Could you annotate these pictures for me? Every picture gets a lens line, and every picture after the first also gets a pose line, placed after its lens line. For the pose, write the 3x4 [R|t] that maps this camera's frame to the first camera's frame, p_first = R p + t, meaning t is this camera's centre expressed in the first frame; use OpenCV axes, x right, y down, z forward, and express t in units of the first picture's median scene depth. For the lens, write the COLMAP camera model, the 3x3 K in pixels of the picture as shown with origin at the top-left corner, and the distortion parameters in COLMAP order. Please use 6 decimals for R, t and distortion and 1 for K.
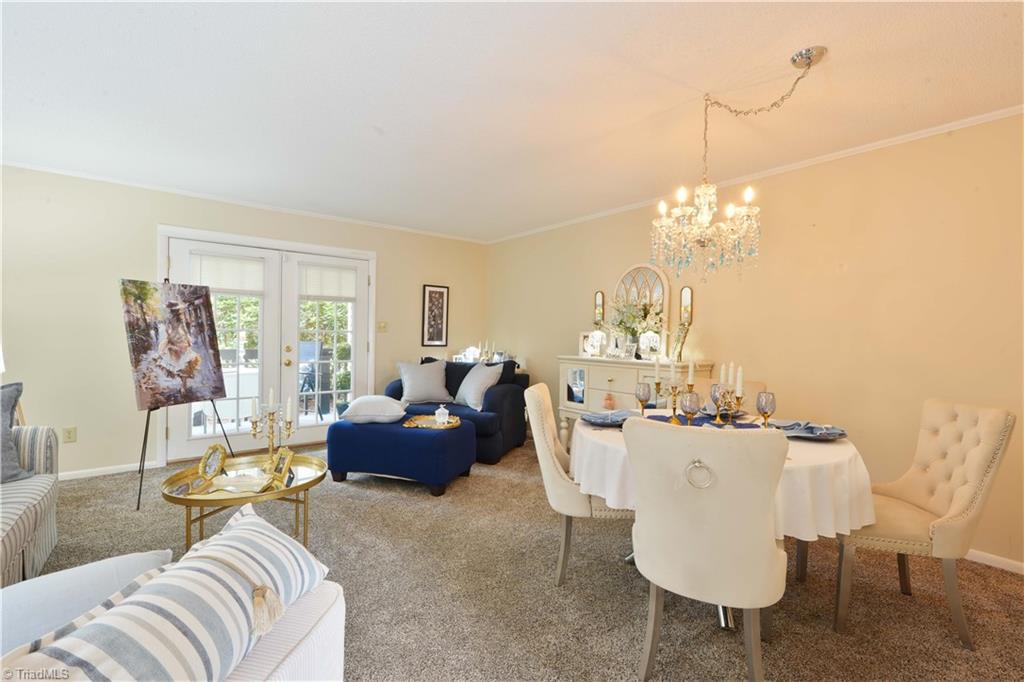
lens RADIAL K [[455.4, 0, 512.2], [0, 455.4, 340.8], [0, 0, 1]] dist [-0.000049, 0.000168]
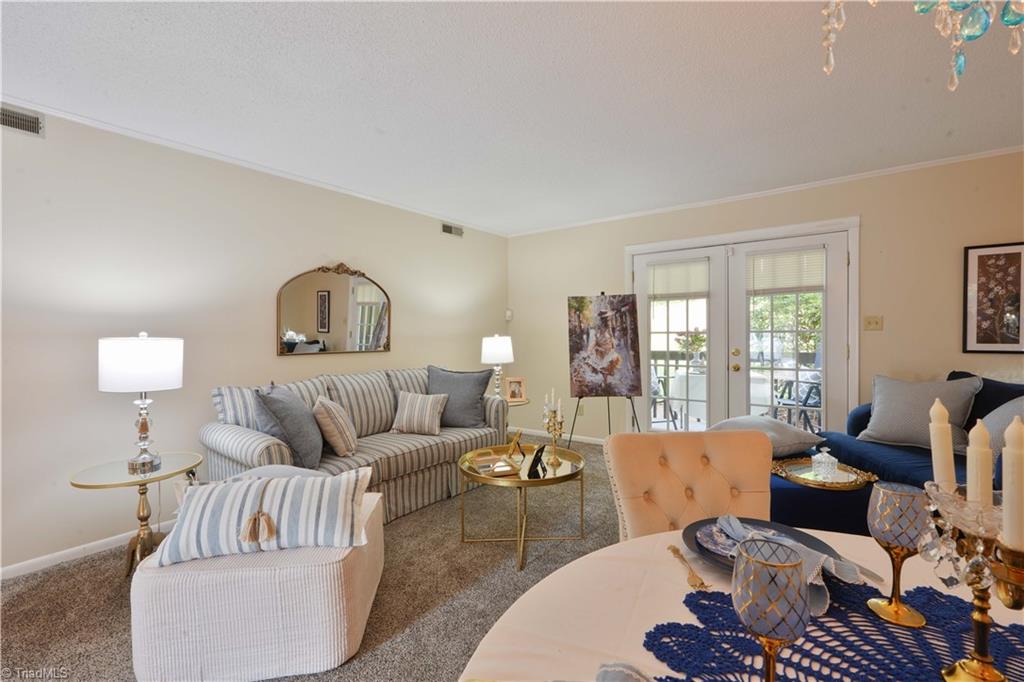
lens RADIAL K [[455.4, 0, 512.3], [0, 455.4, 341.2], [0, 0, 1]] dist [-0.000049, 0.000168]
pose [[0.259413, -0.001749, -0.965765, 0.348171], [0.001422, 0.999998, -0.001429, -0.003913], [0.965765, -0.001003, 0.259415, 0.452545]]
